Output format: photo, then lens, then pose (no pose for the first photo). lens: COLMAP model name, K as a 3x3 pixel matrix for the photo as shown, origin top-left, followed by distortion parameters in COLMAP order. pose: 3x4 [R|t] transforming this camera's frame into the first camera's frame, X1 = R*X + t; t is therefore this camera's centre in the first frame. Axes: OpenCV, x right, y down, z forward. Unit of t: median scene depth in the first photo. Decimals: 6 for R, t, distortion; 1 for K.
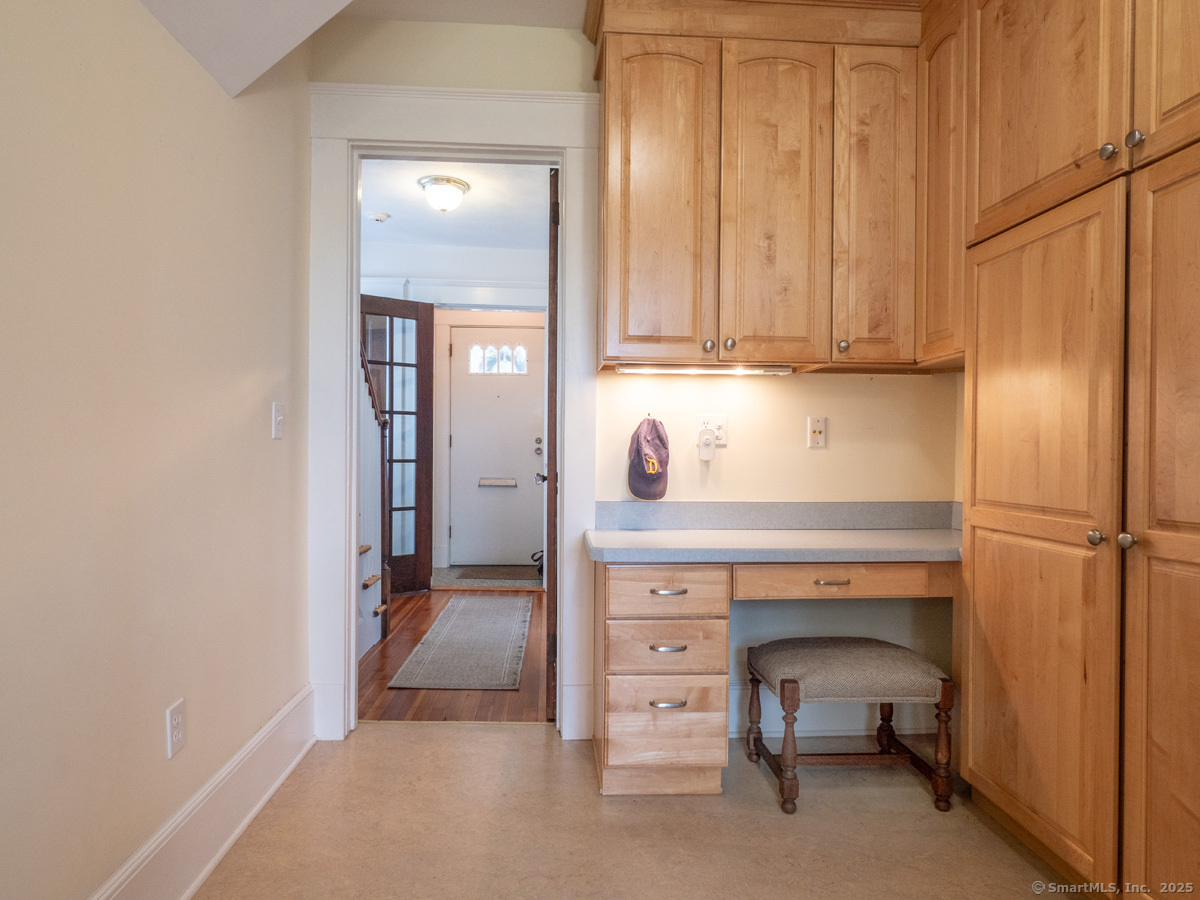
lens RADIAL K [[752.0, 0, 594.3], [0, 752.0, 452.1], [0, 0, 1]] dist [0.009230, -0.003759]
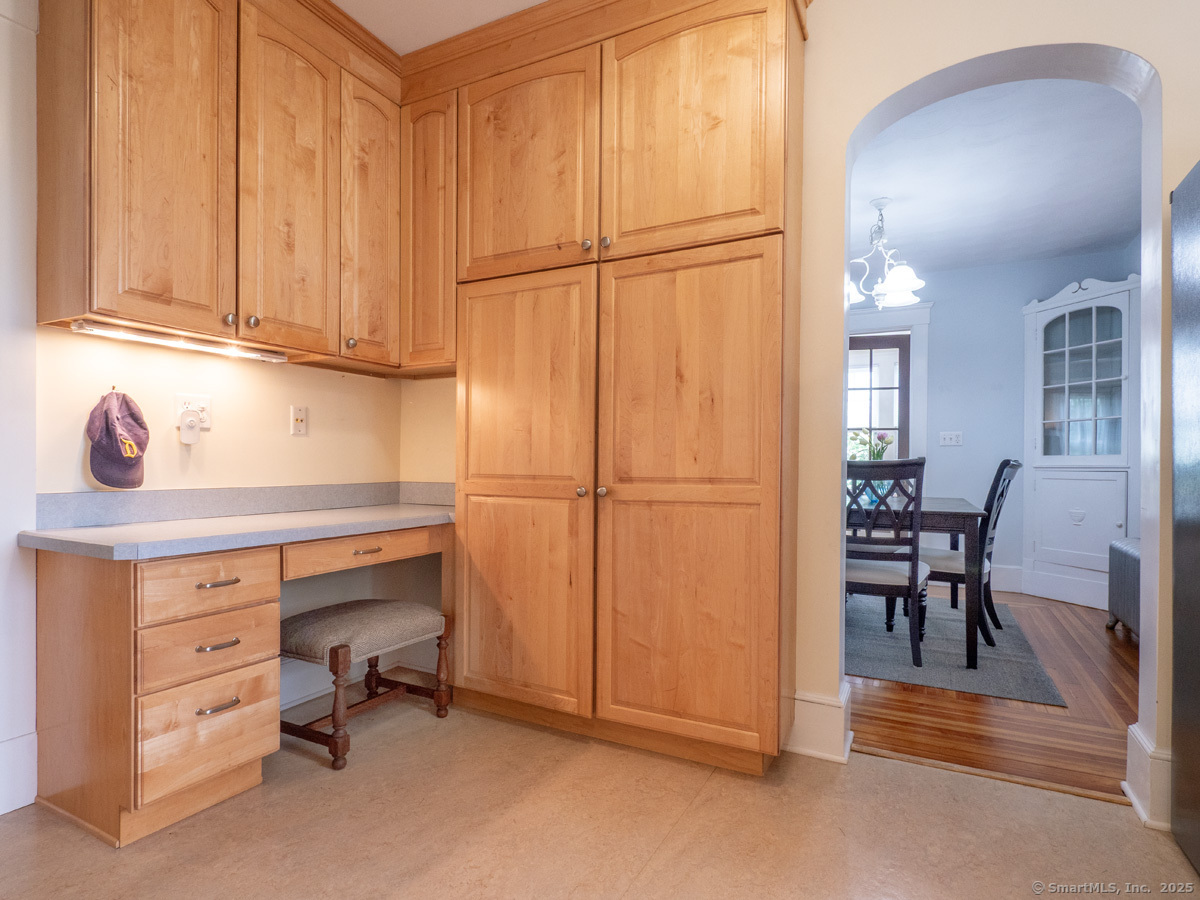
lens RADIAL K [[639.0, 0, 568.7], [0, 639.0, 470.5], [0, 0, 1]] dist [0.006097, -0.003227]
pose [[0.522285, -0.007488, 0.852738, -0.338245], [-0.005329, 0.999913, 0.012045, 0.038410], [-0.852754, -0.010835, 0.522200, 0.241004]]
